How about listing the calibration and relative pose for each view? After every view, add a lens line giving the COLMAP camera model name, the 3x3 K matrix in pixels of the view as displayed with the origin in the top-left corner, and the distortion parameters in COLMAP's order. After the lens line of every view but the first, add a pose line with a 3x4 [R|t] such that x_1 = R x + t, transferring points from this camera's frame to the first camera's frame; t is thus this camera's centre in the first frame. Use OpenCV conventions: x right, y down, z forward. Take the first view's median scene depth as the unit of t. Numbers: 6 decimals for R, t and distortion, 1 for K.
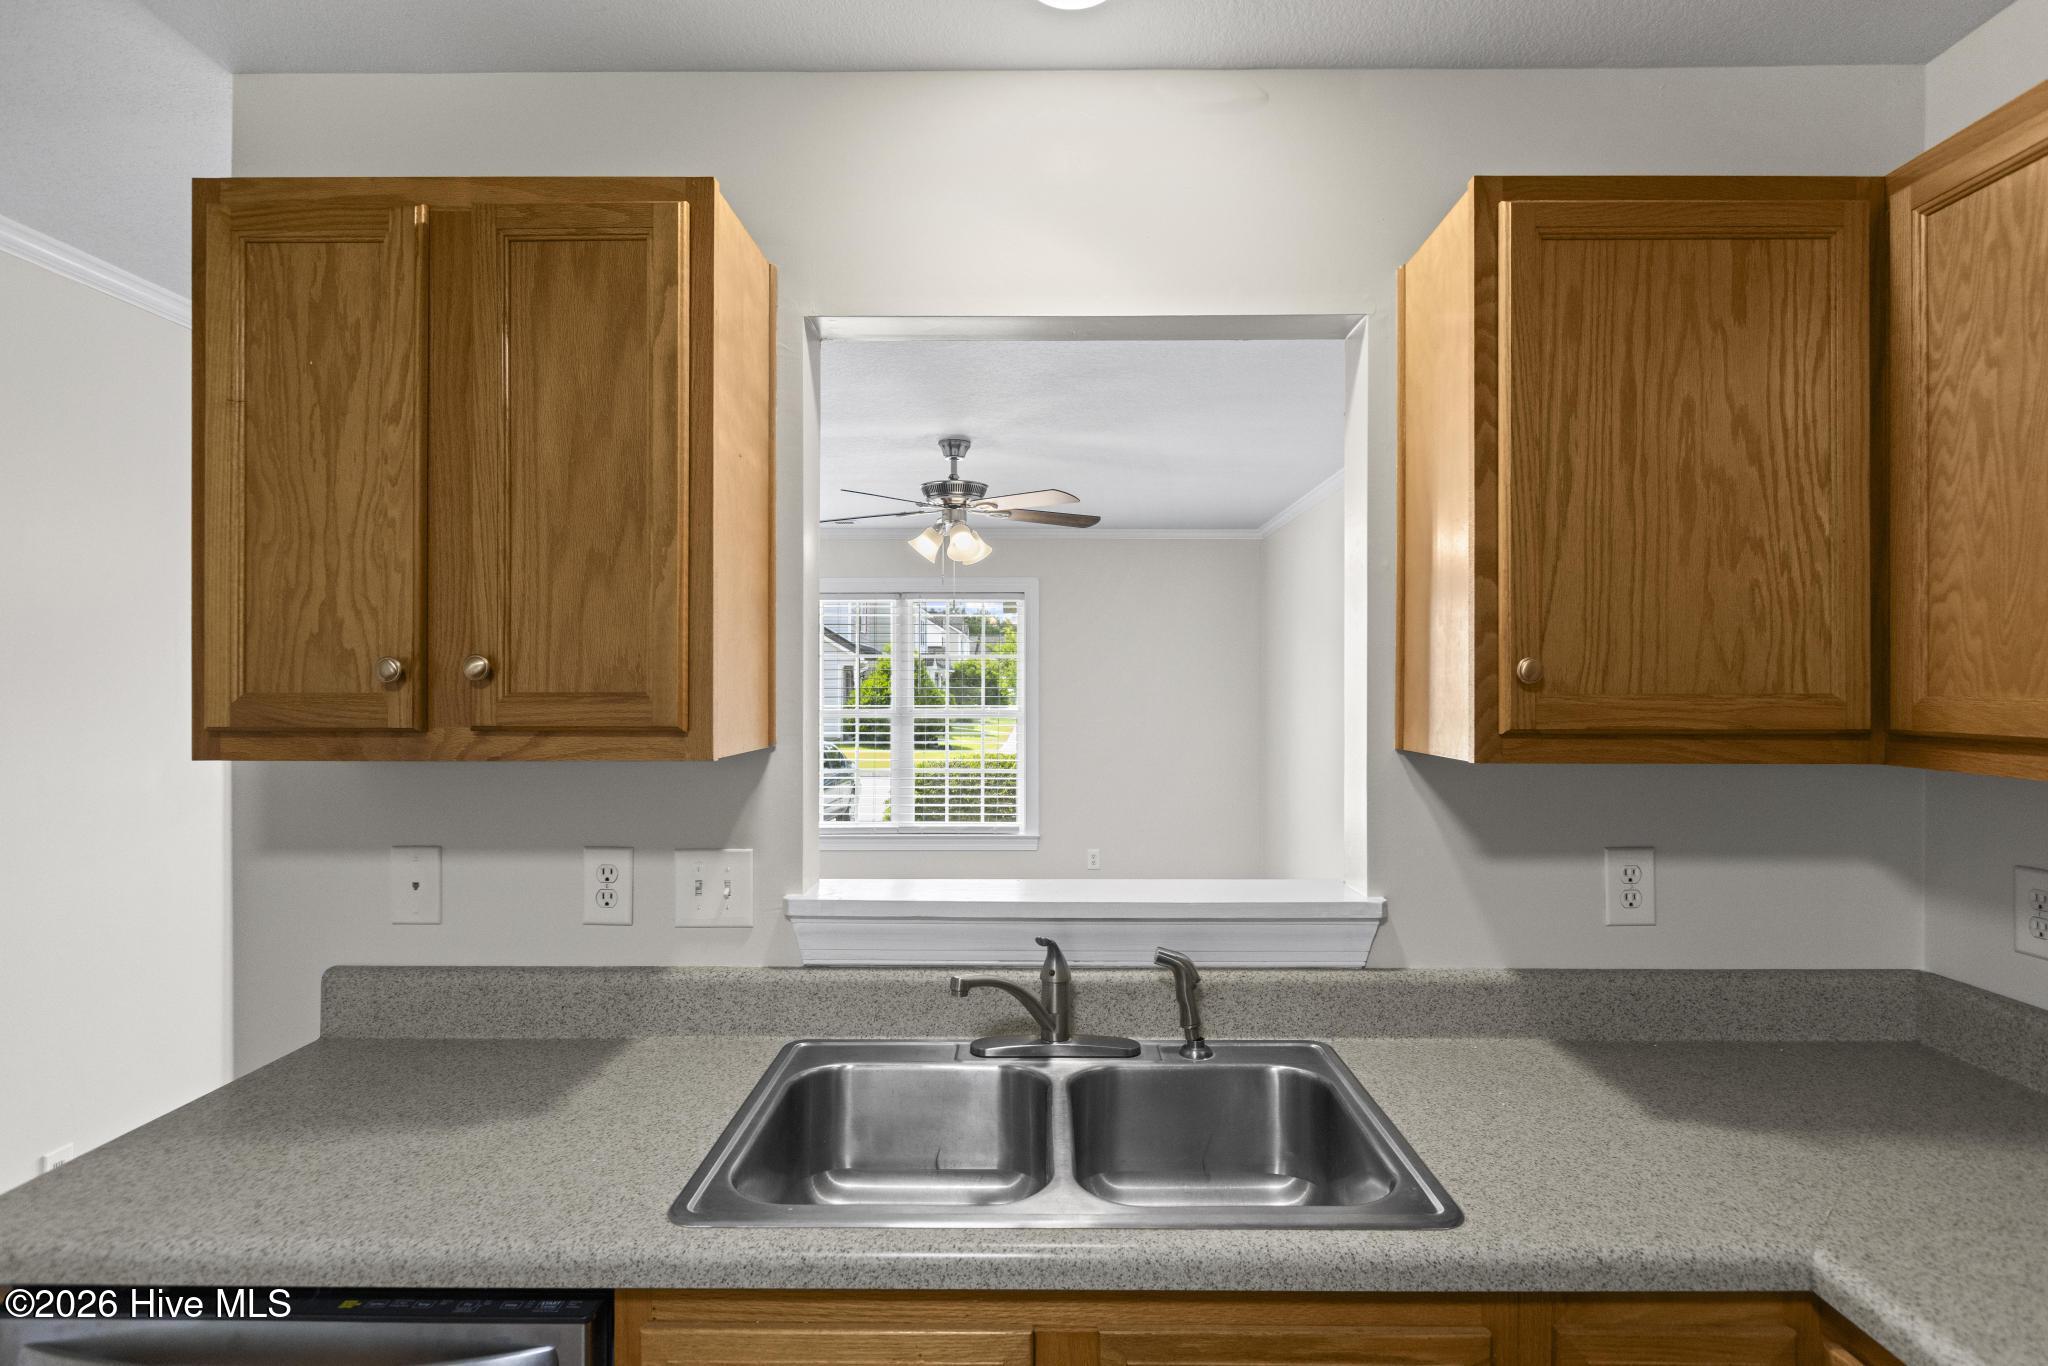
lens RADIAL K [[1047.1, 0, 1034.4], [0, 1047.1, 676.6], [0, 0, 1]] dist [-0.003465, -0.000870]
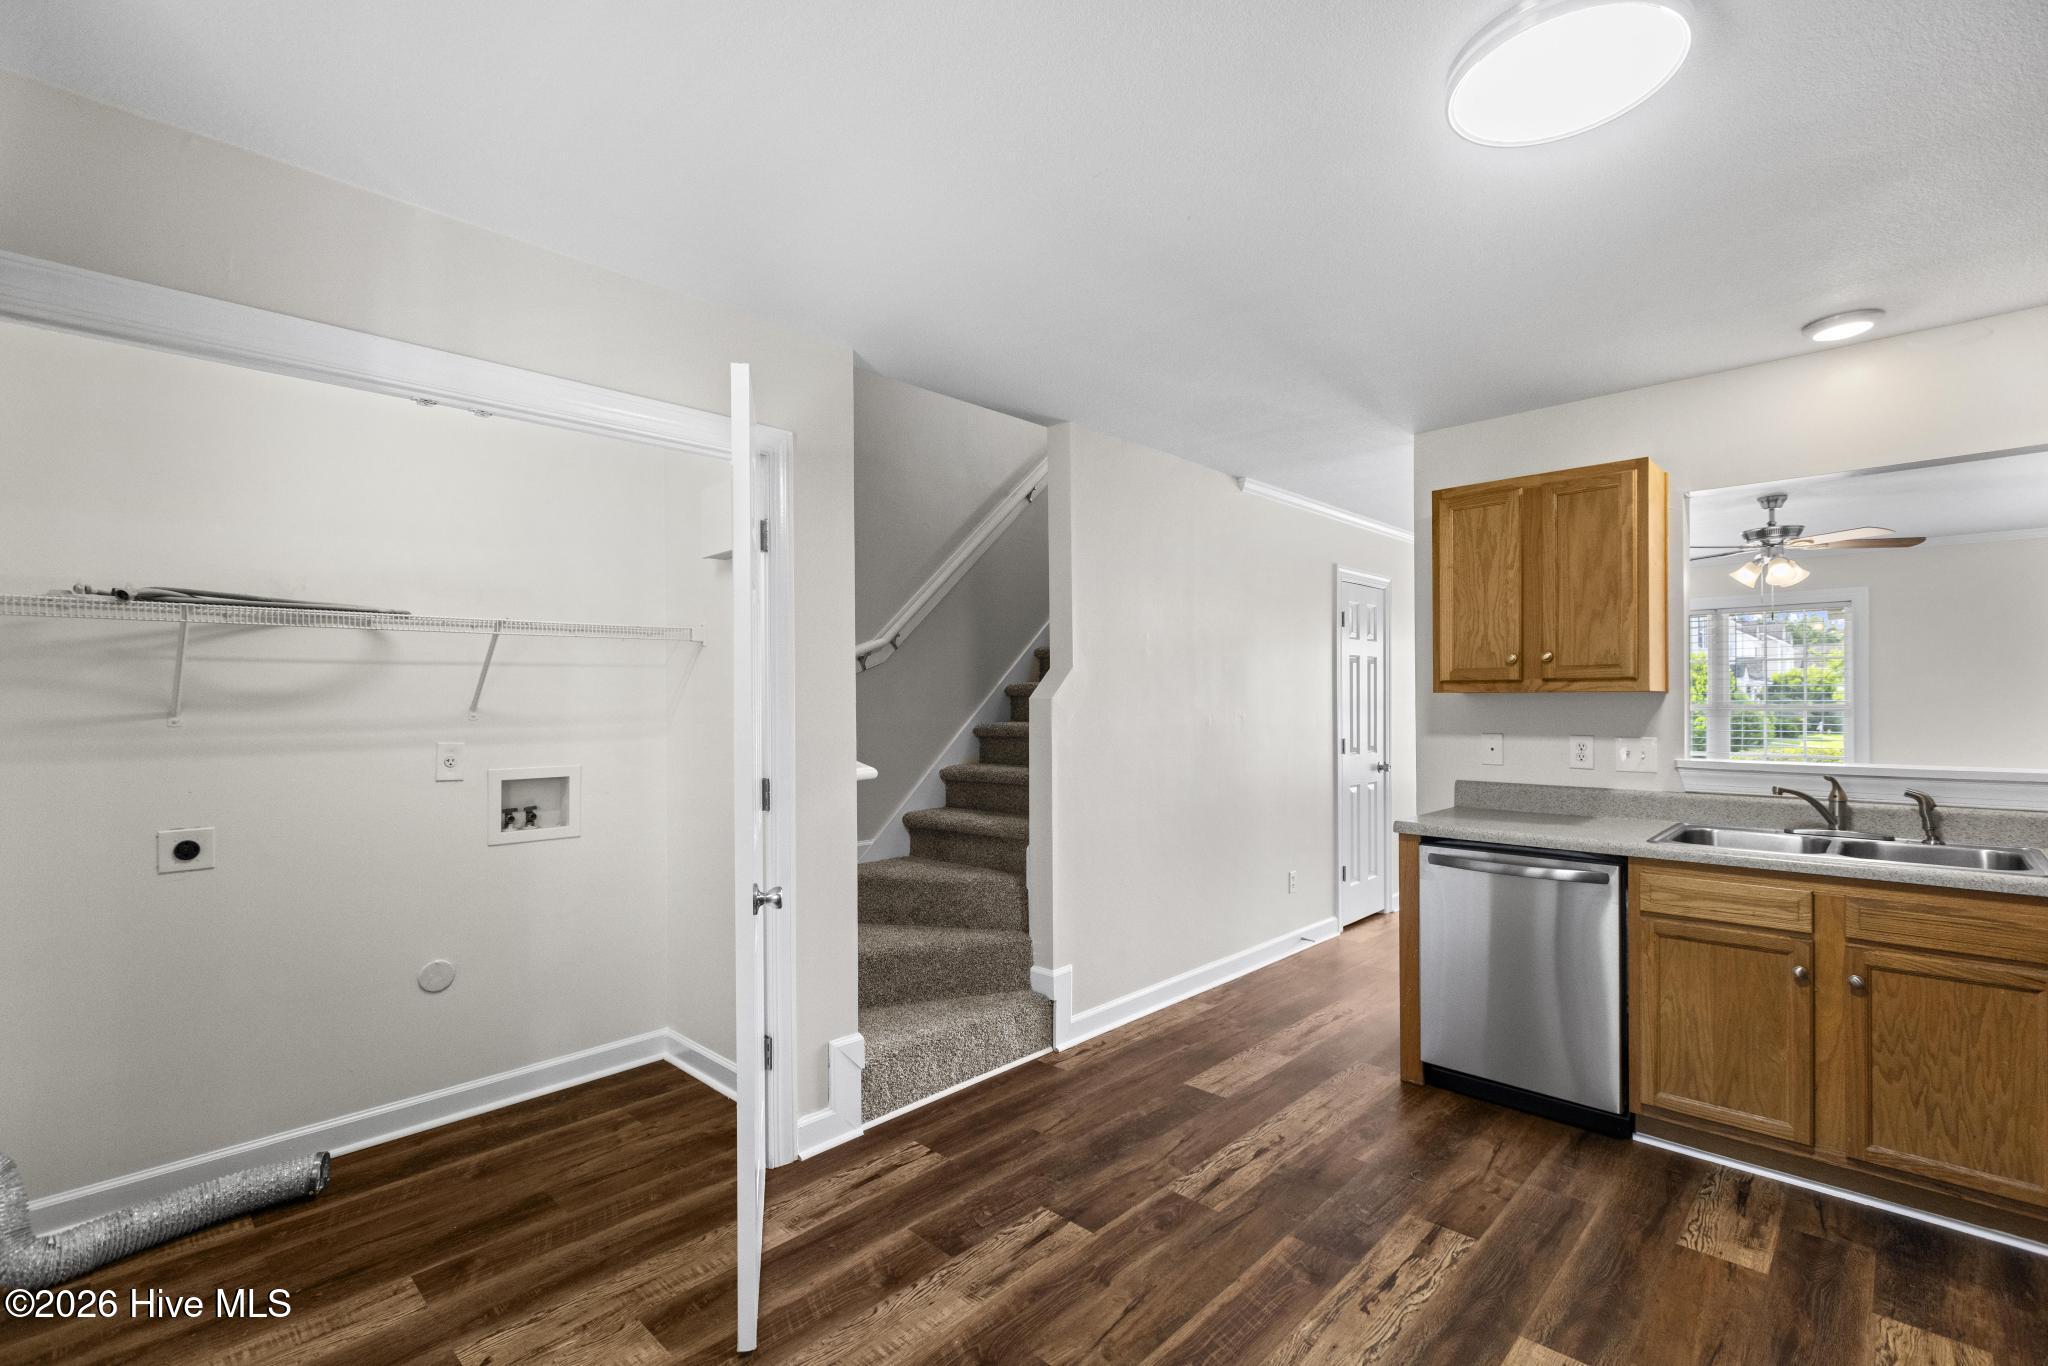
lens RADIAL K [[913.6, 0, 1028.0], [0, 913.6, 700.3], [0, 0, 1]] dist [0.001015, -0.001698]
pose [[0.724543, -0.004799, -0.689213, 0.121748], [0.008319, 0.999964, 0.001784, 0.087675], [0.689180, -0.007026, 0.724557, -1.610211]]
